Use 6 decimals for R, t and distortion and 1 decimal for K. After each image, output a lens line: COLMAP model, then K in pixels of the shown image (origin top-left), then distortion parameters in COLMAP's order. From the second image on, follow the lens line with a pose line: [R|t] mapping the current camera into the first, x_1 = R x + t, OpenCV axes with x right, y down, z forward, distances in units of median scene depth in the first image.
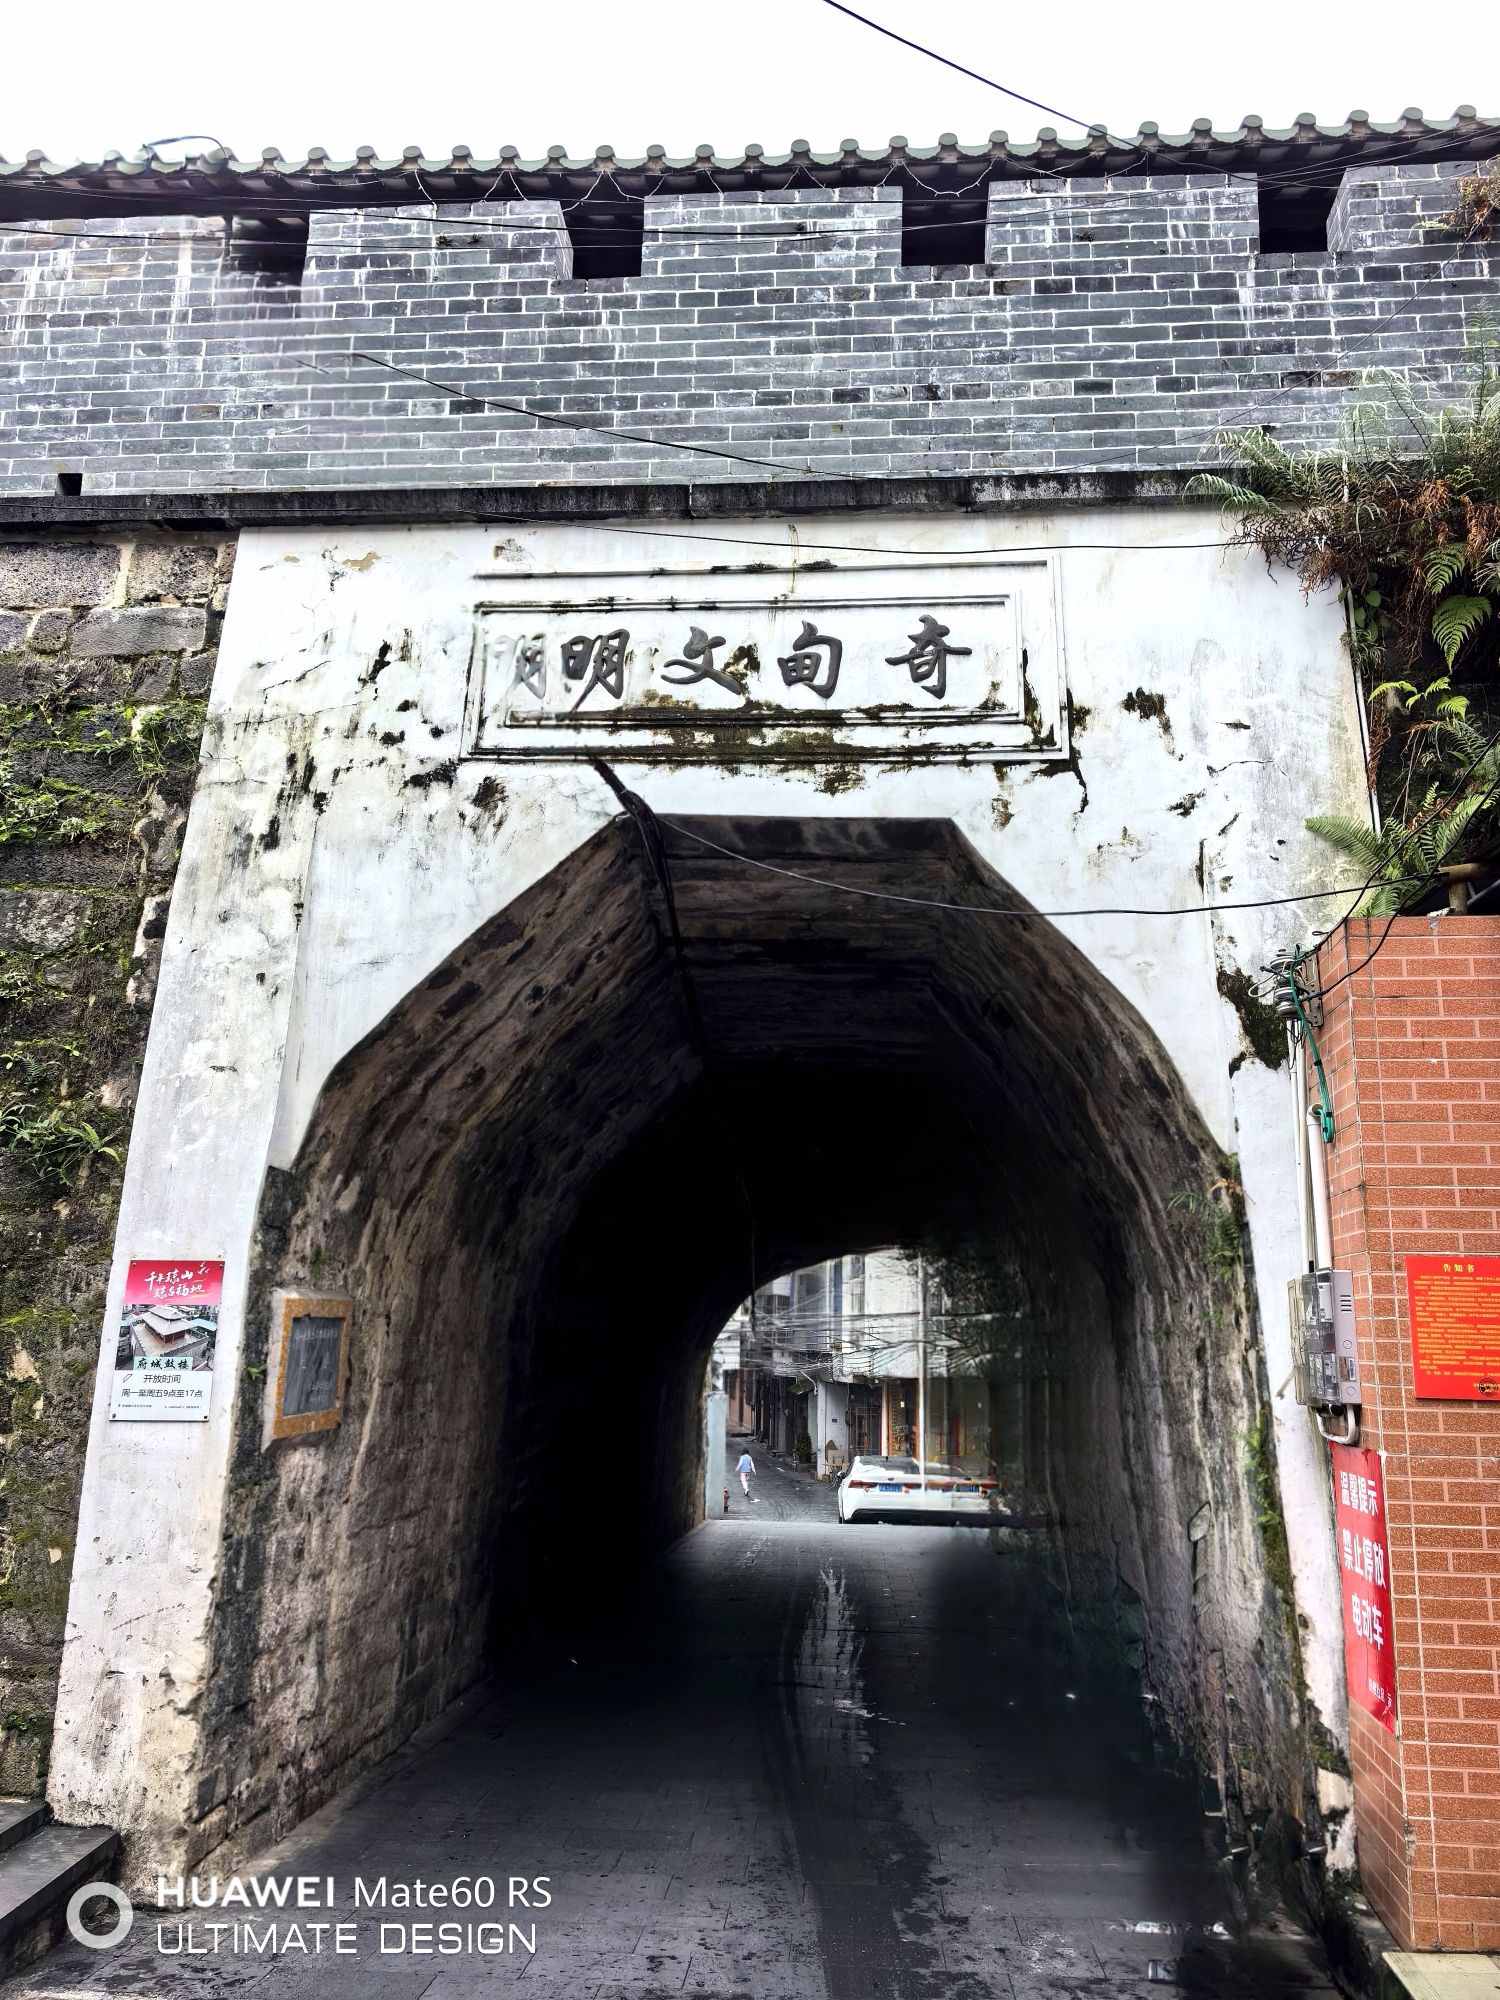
lens RADIAL K [[1523.7, 0, 790.2], [0, 1523.7, 1032.2], [0, 0, 1]] dist [0.070724, -0.088514]
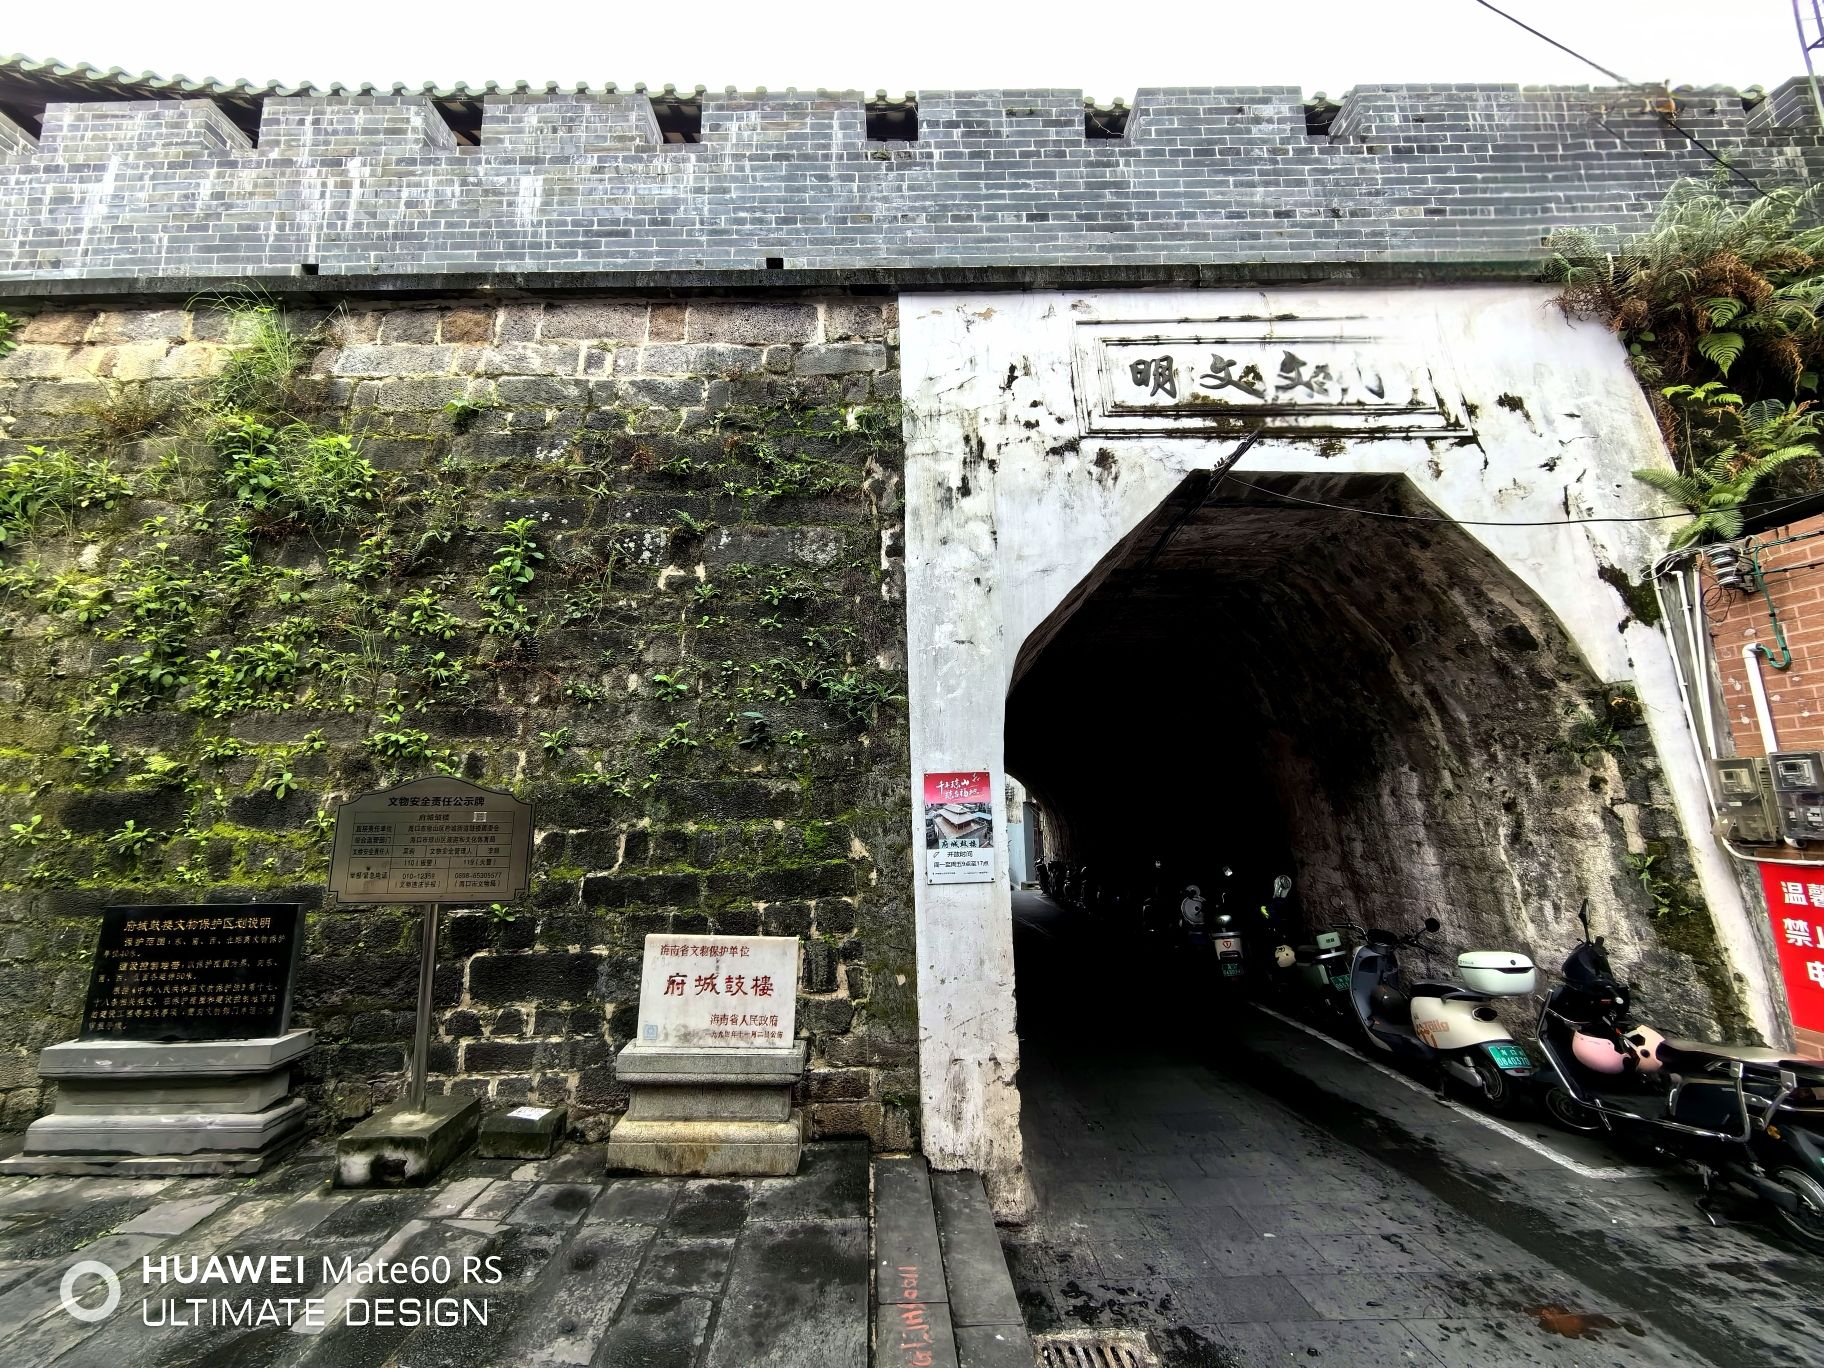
lens RADIAL K [[710.0, 0, 915.5], [0, 710.0, 683.6], [0, 0, 1]] dist [0.007972, -0.001144]
pose [[0.995209, -0.025484, 0.094388, -0.457357], [0.021572, 0.998875, 0.042239, 0.032153], [-0.095358, -0.040001, 0.994639, 0.311863]]
